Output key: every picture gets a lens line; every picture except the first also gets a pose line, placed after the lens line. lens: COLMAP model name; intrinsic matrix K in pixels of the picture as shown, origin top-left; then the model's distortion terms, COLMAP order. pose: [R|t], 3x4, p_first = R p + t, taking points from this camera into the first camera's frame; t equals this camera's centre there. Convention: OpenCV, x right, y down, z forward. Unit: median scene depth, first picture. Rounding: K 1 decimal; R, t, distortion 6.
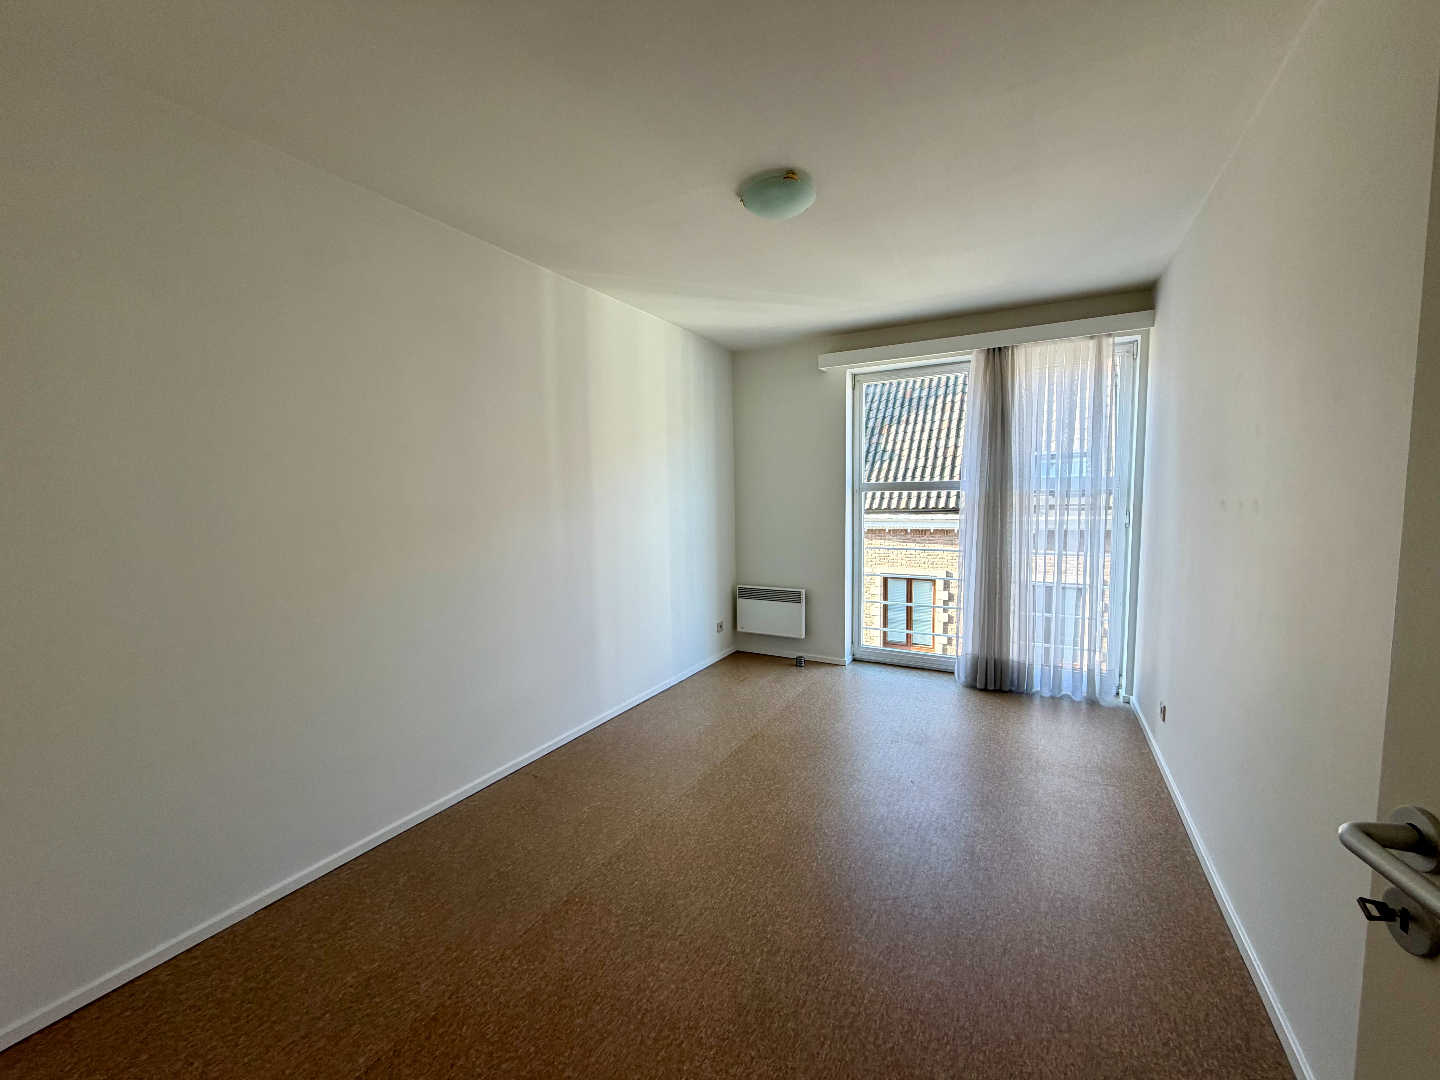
lens RADIAL K [[571.5, 0, 718.1], [0, 571.5, 536.1], [0, 0, 1]] dist [0.003002, 0.000315]
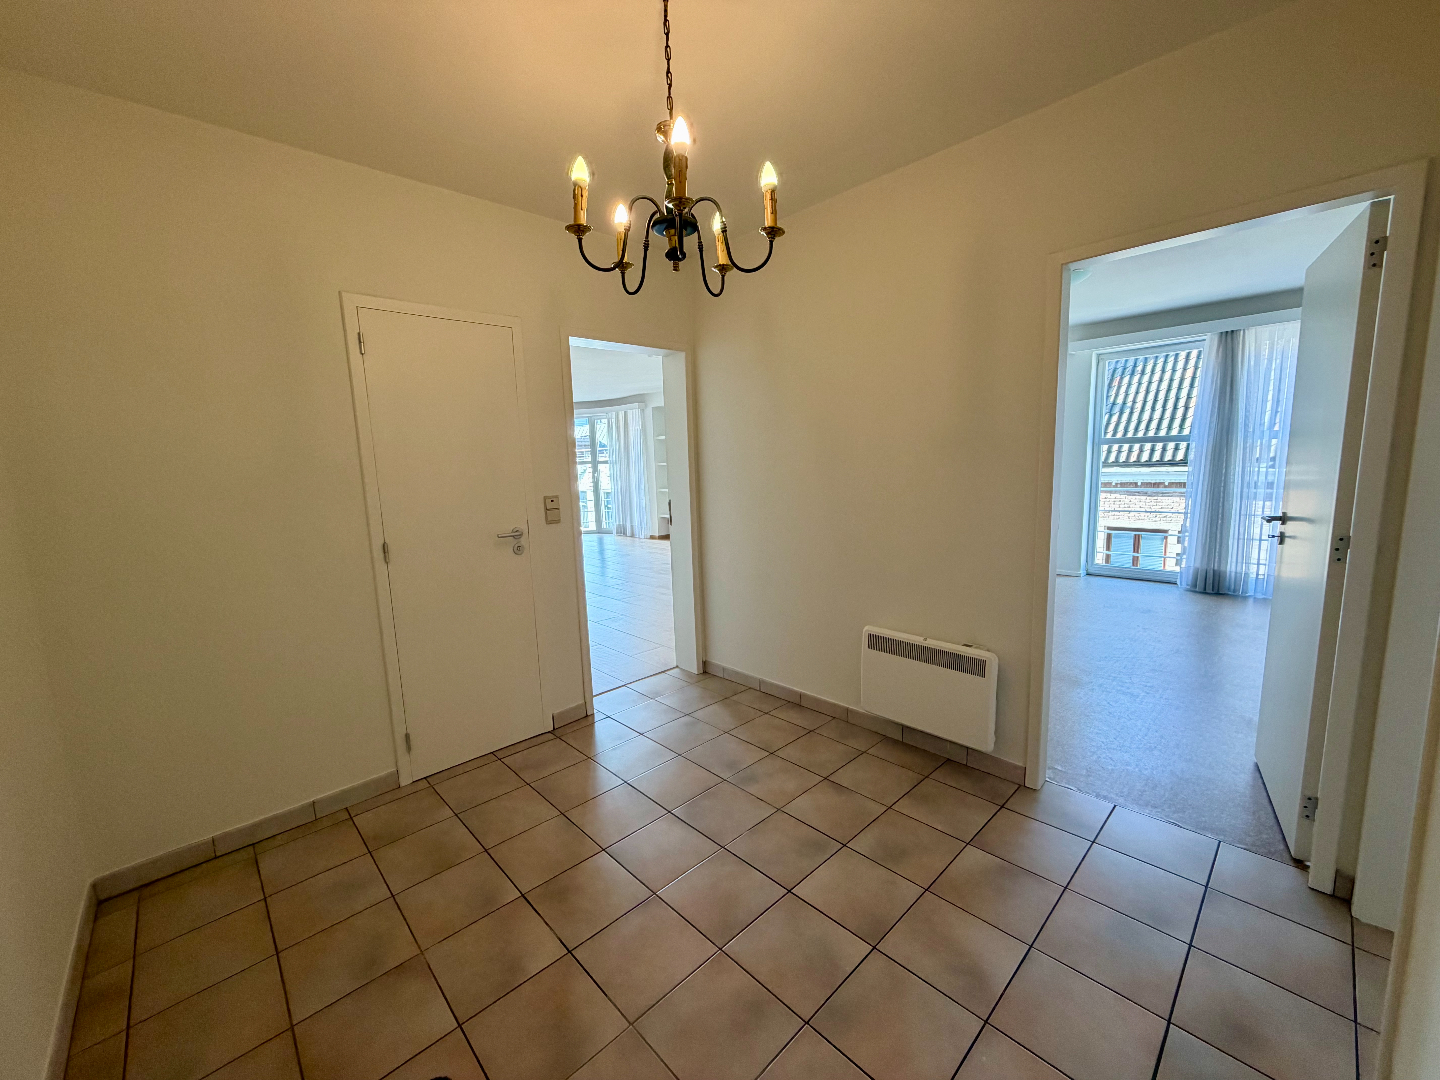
lens RADIAL K [[571.5, 0, 722.5], [0, 571.5, 533.4], [0, 0, 1]] dist [0.003002, 0.000315]
pose [[0.954390, 0.023618, -0.297627, -0.065053], [-0.004348, 0.997860, 0.065241, 0.015412], [0.298531, -0.060972, 0.952450, -0.186324]]
